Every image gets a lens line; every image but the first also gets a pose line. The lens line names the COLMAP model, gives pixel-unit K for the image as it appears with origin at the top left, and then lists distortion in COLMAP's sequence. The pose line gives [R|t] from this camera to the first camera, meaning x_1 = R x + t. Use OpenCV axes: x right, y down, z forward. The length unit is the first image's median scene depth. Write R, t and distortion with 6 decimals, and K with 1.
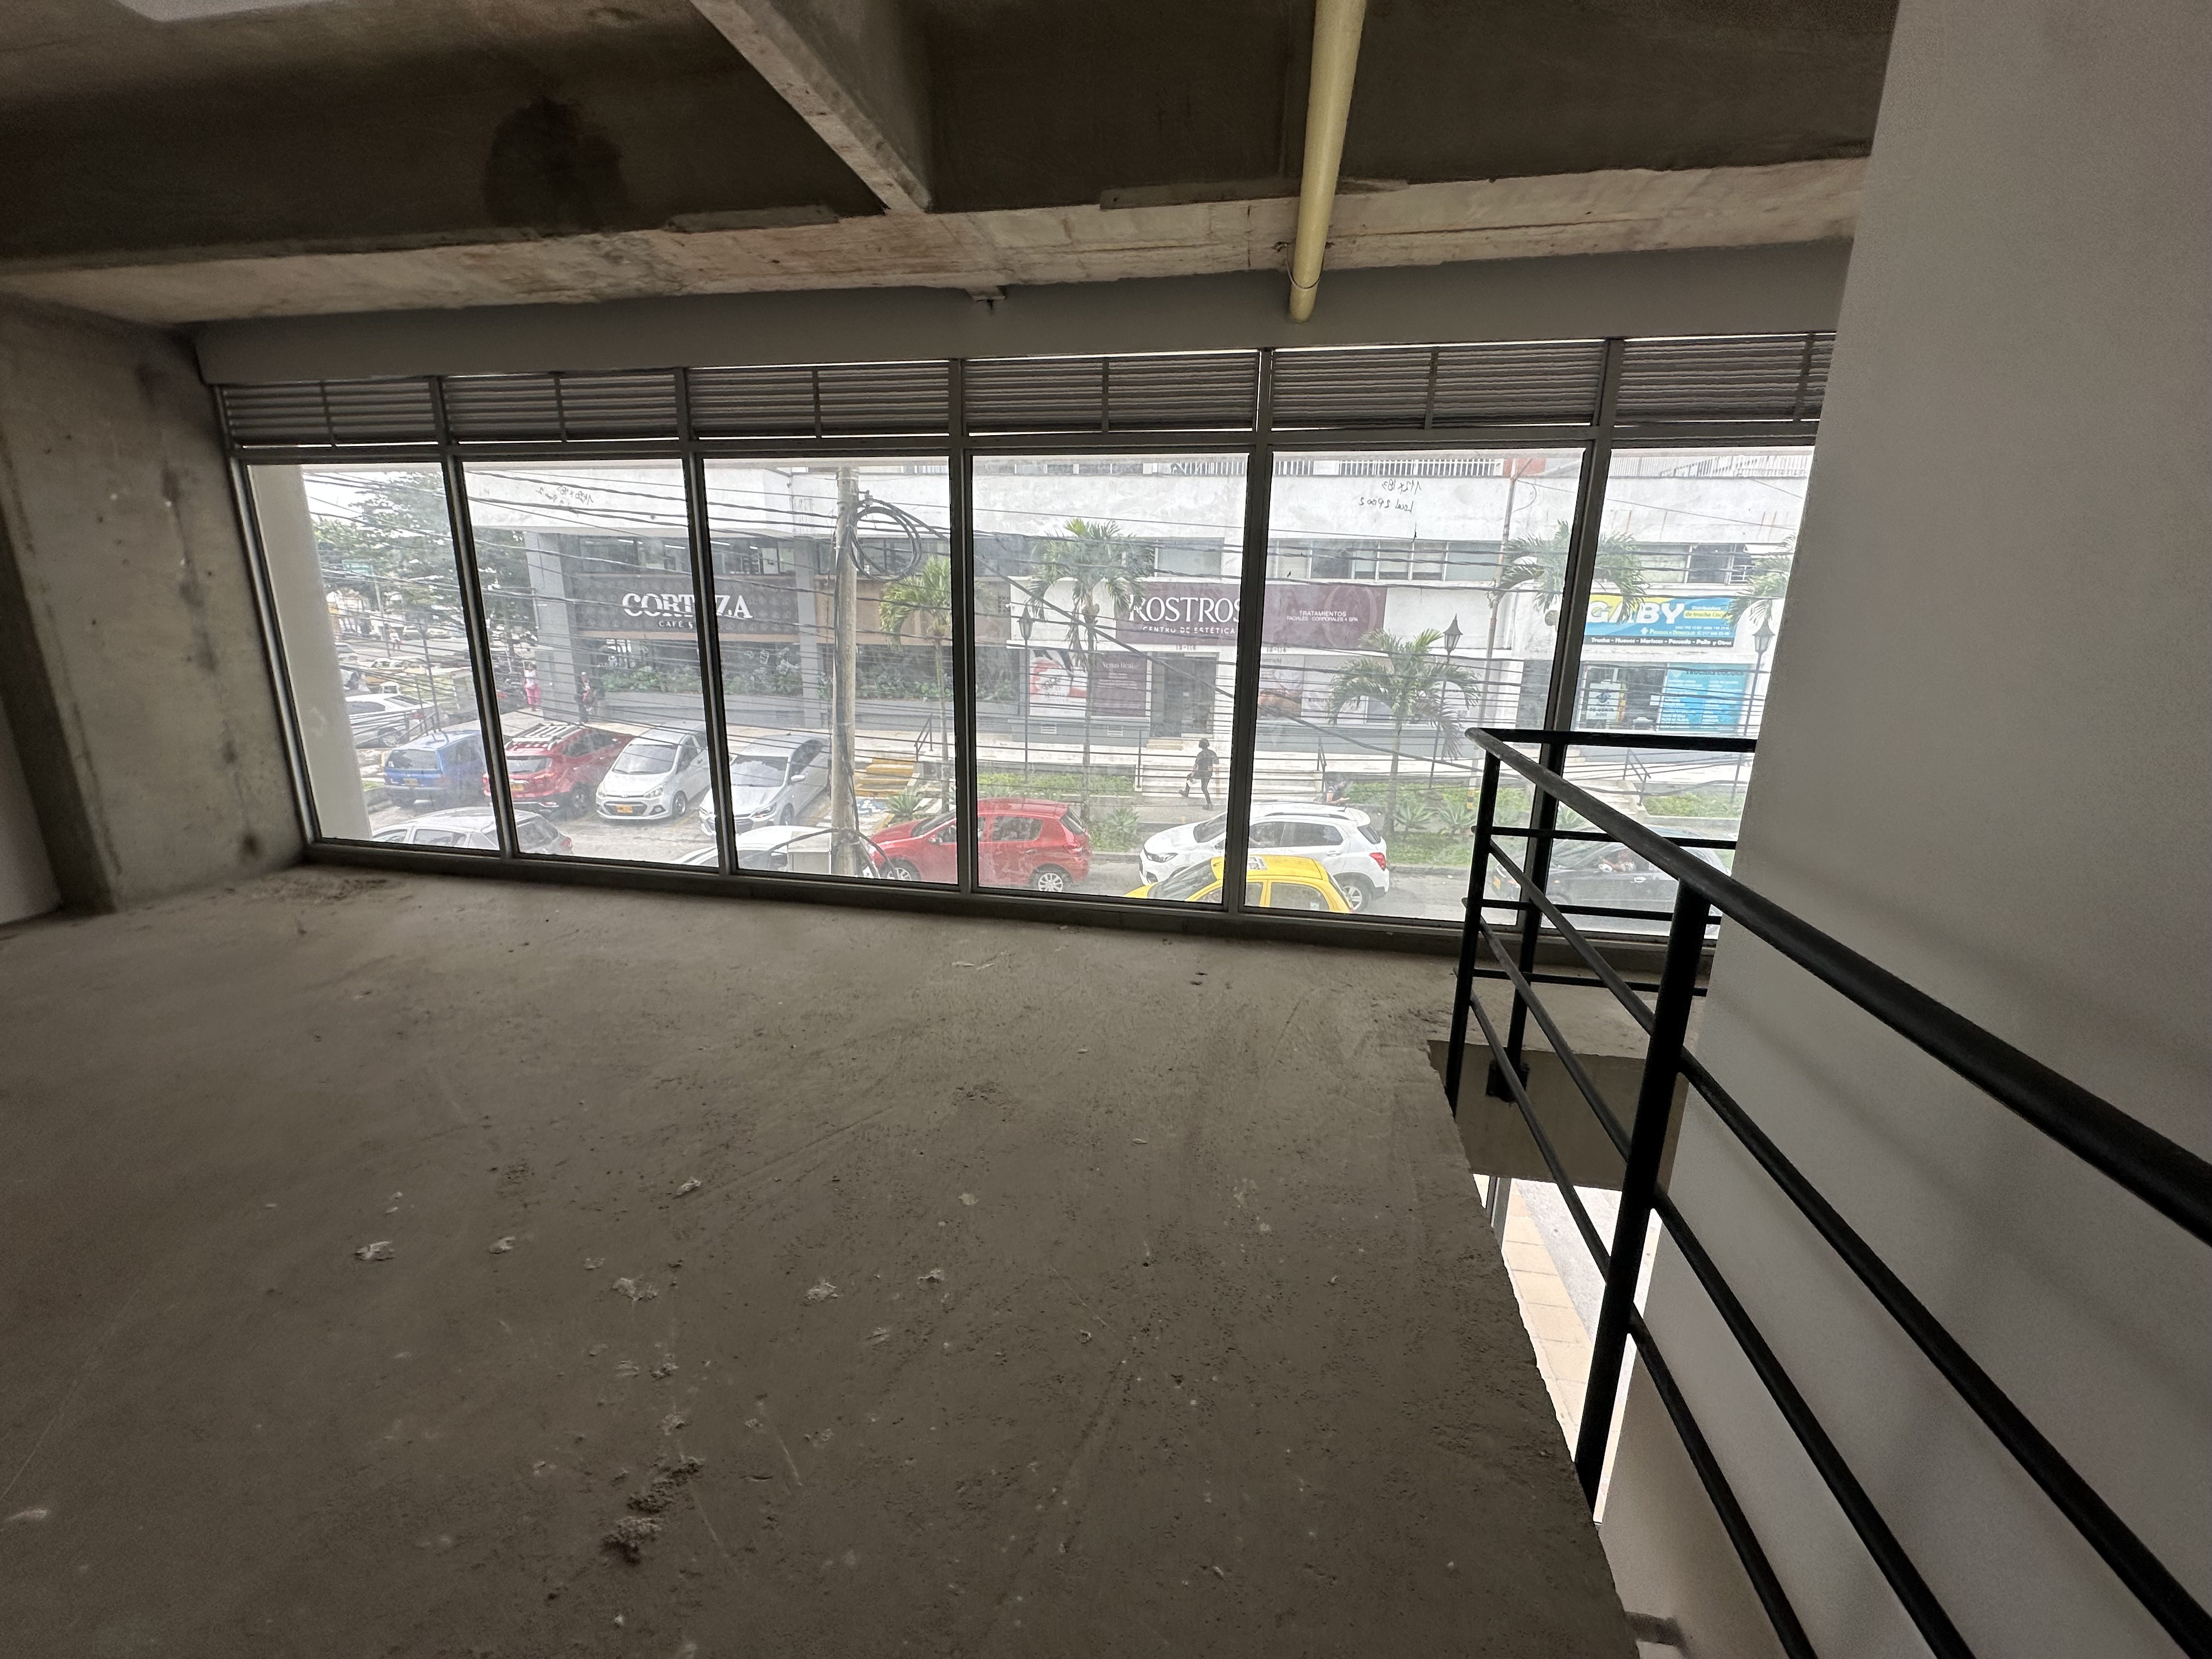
lens RADIAL K [[882.9, 0, 1106.9], [0, 882.9, 825.5], [0, 0, 1]] dist [-0.002953, 0.000436]
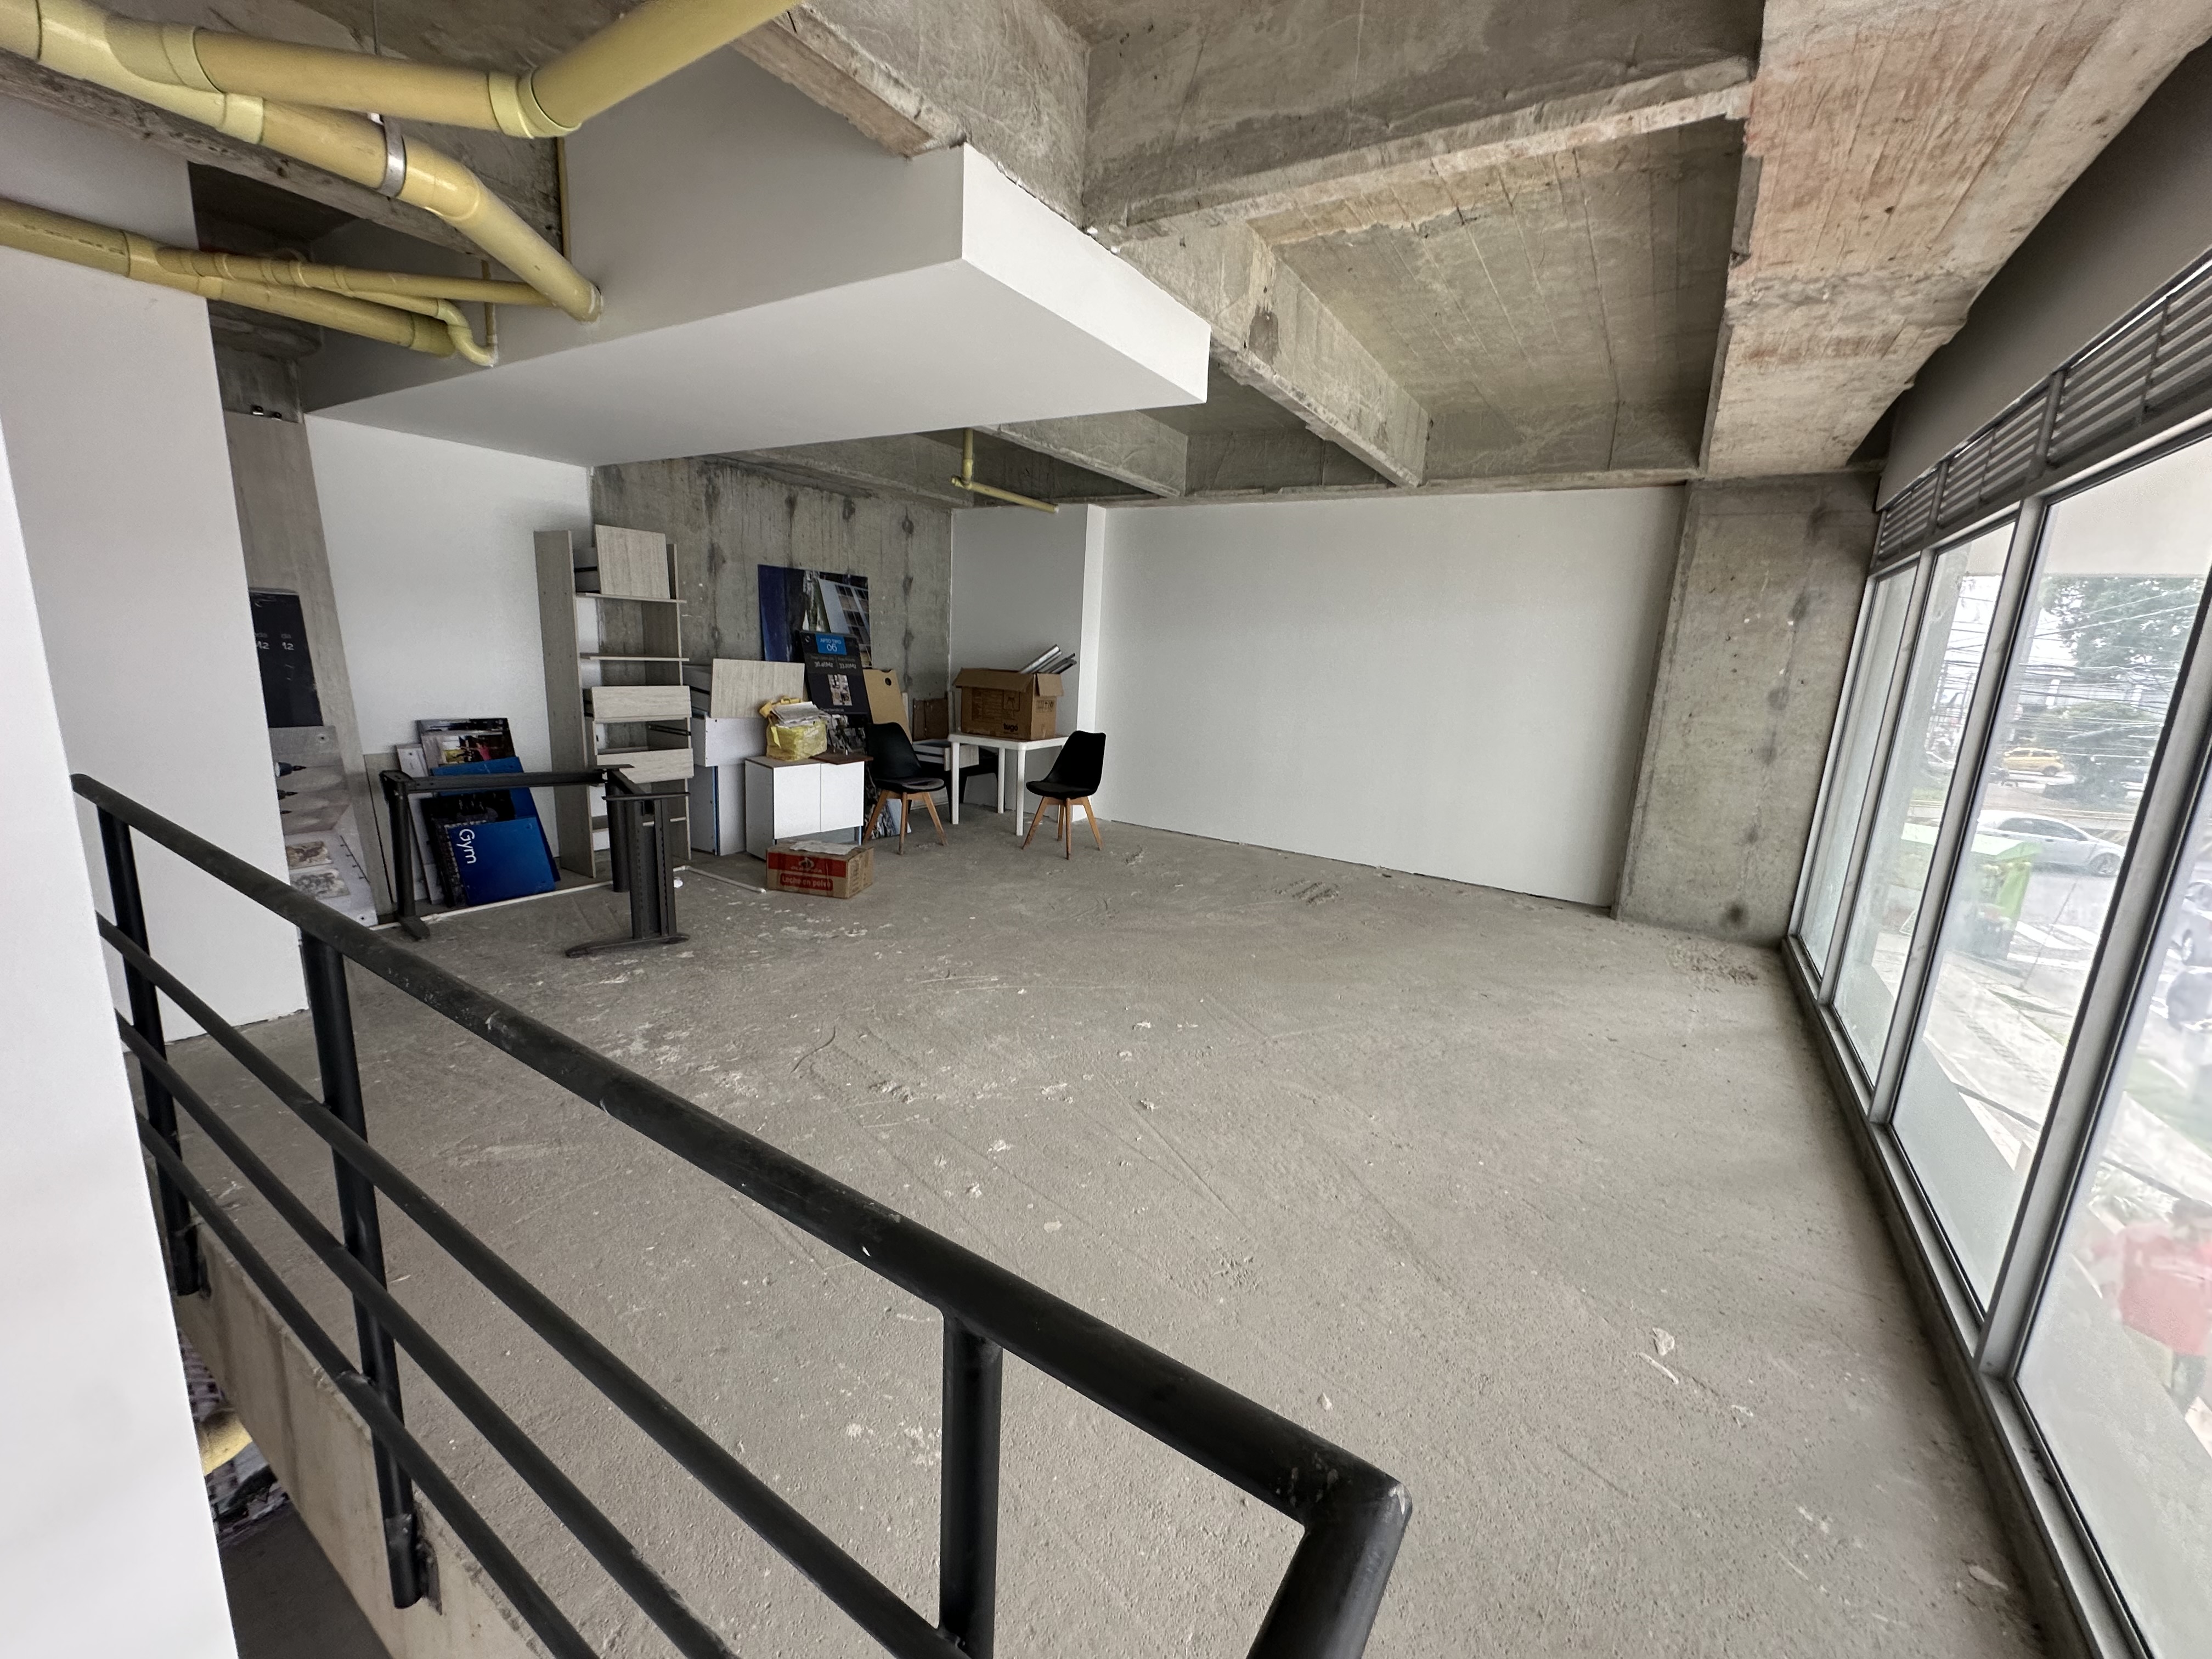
lens RADIAL K [[881.7, 0, 1105.8], [0, 881.7, 826.4], [0, 0, 1]] dist [-0.002584, 0.000419]
pose [[-0.376781, 0.154263, -0.913367, 0.440212], [-0.280570, 0.920710, 0.271244, -0.202753], [0.882789, 0.358463, -0.303625, 0.736194]]
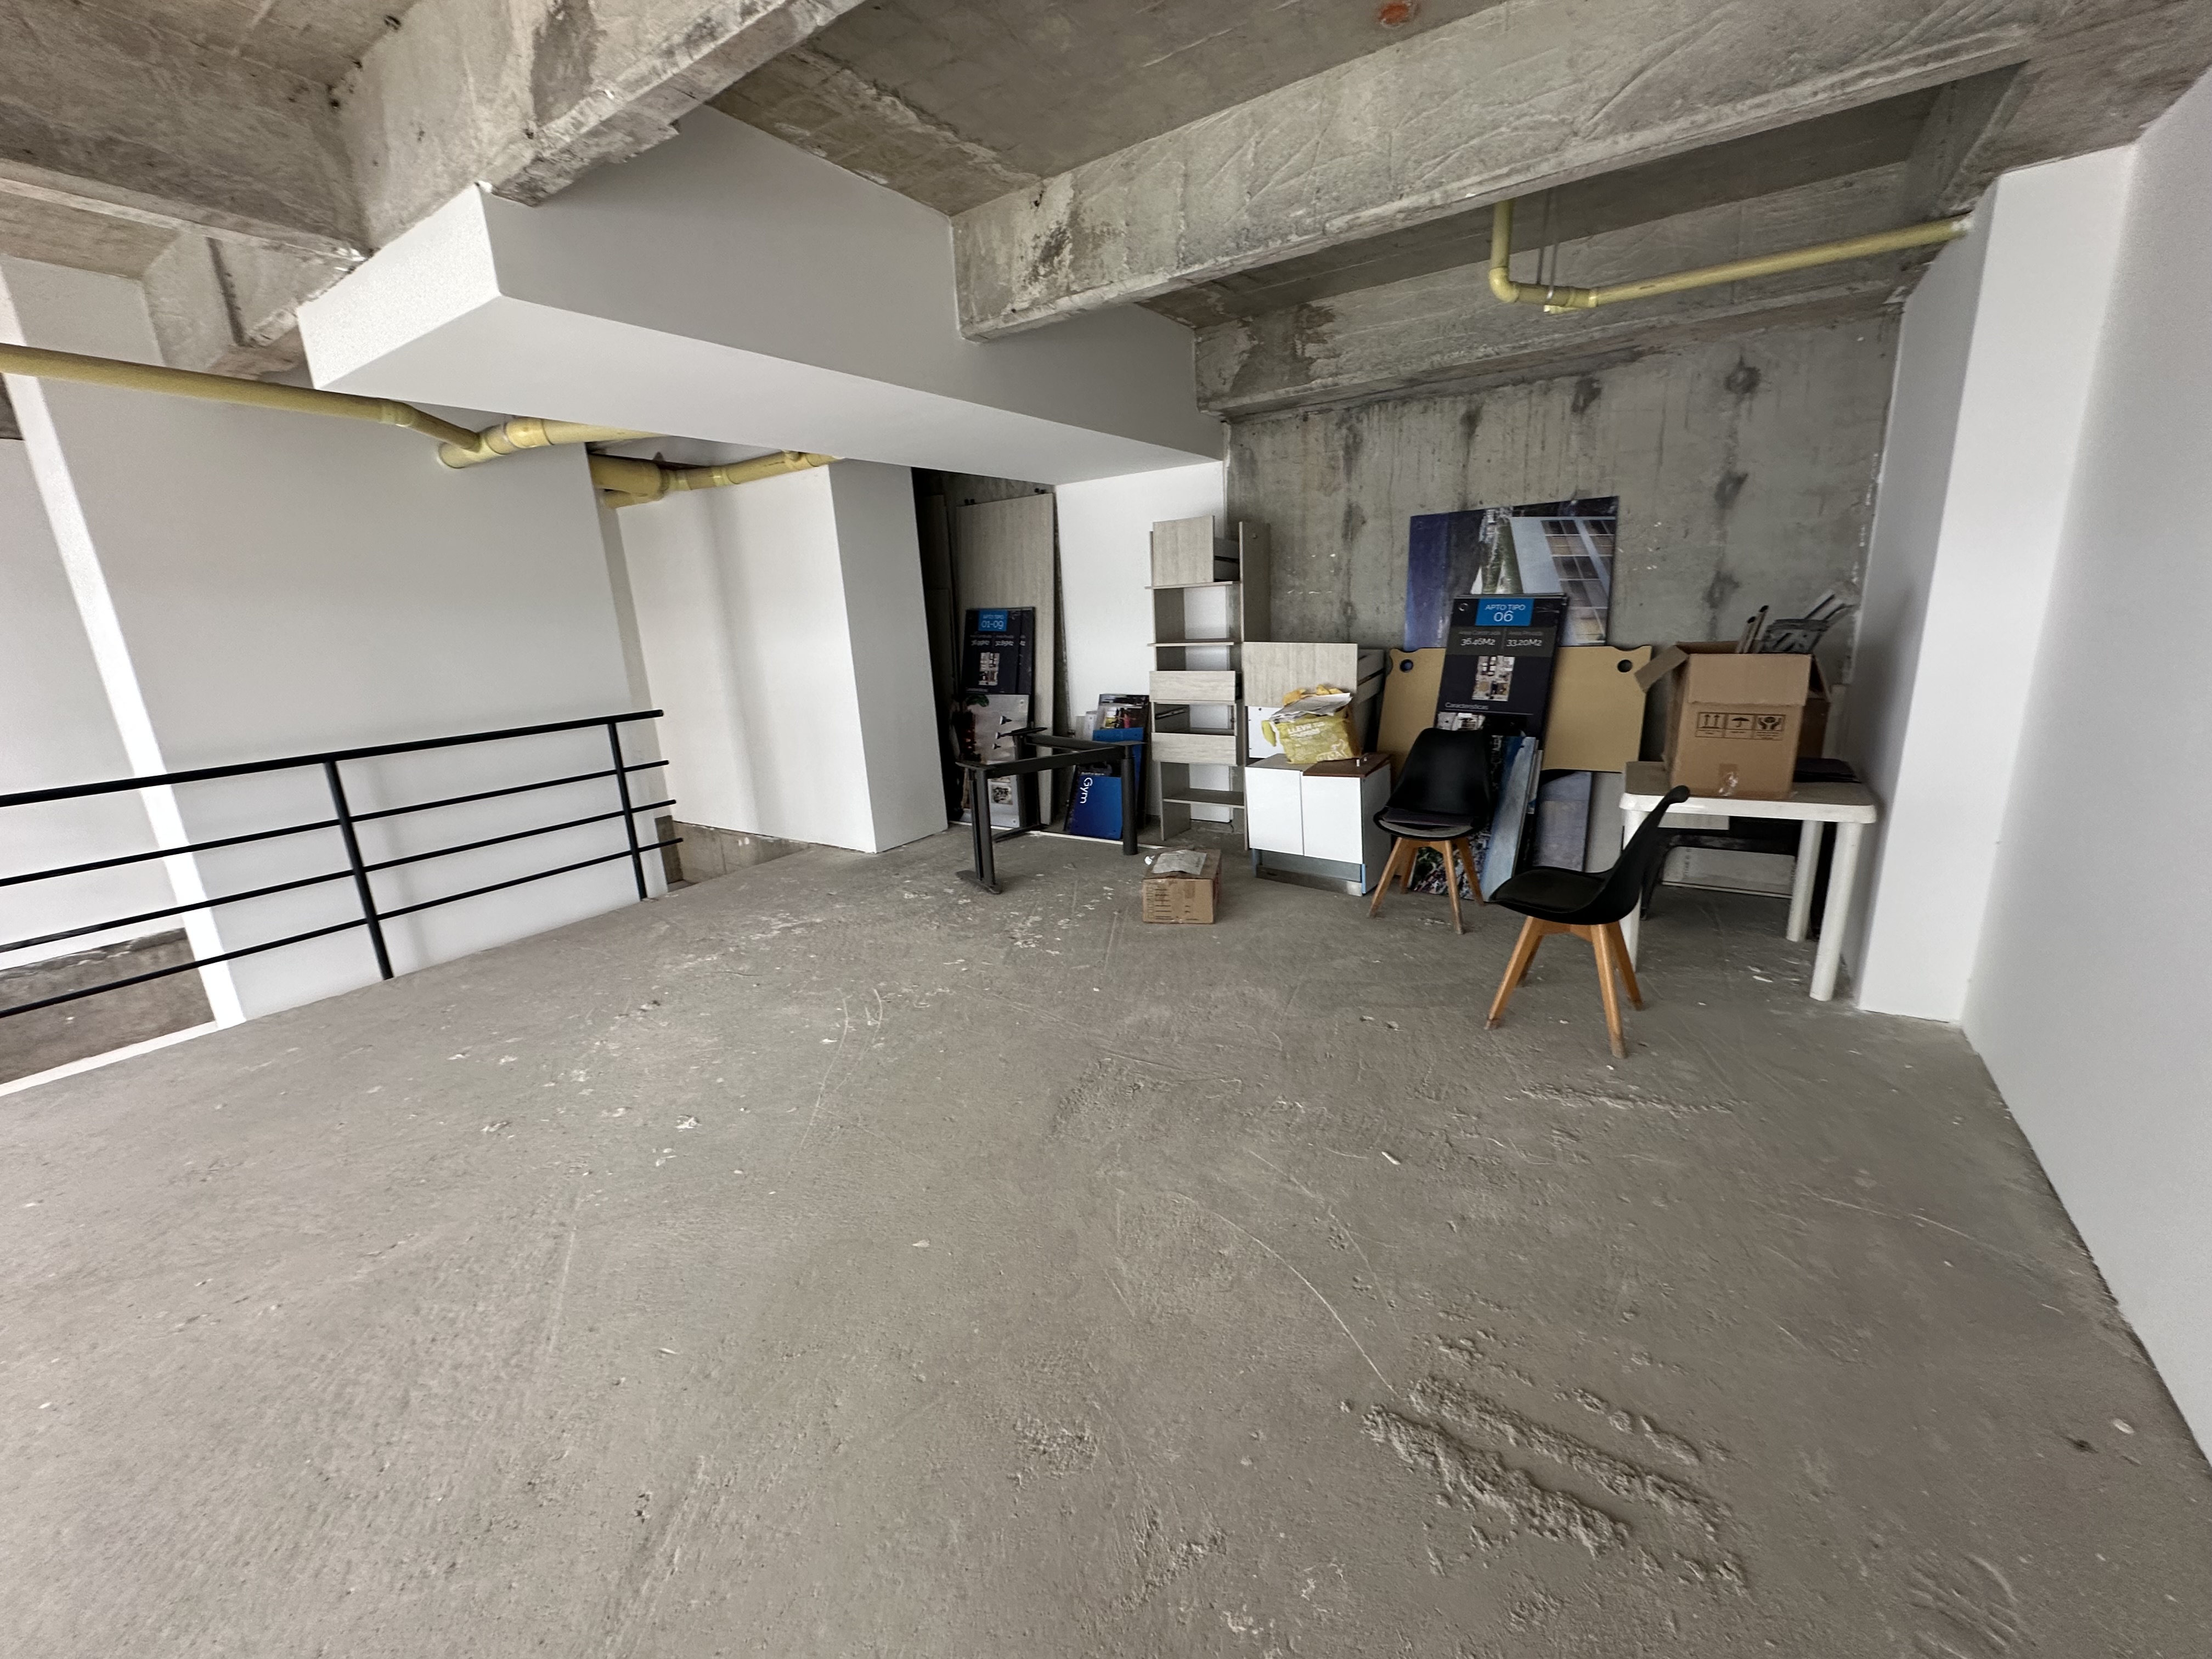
lens RADIAL K [[882.9, 0, 1106.9], [0, 882.9, 825.5], [0, 0, 1]] dist [-0.002953, 0.000436]
pose [[-0.918240, -0.064284, 0.390772, -1.088097], [0.131551, 0.881196, 0.454080, -0.275421], [-0.373536, 0.468361, -0.800693, 0.915722]]
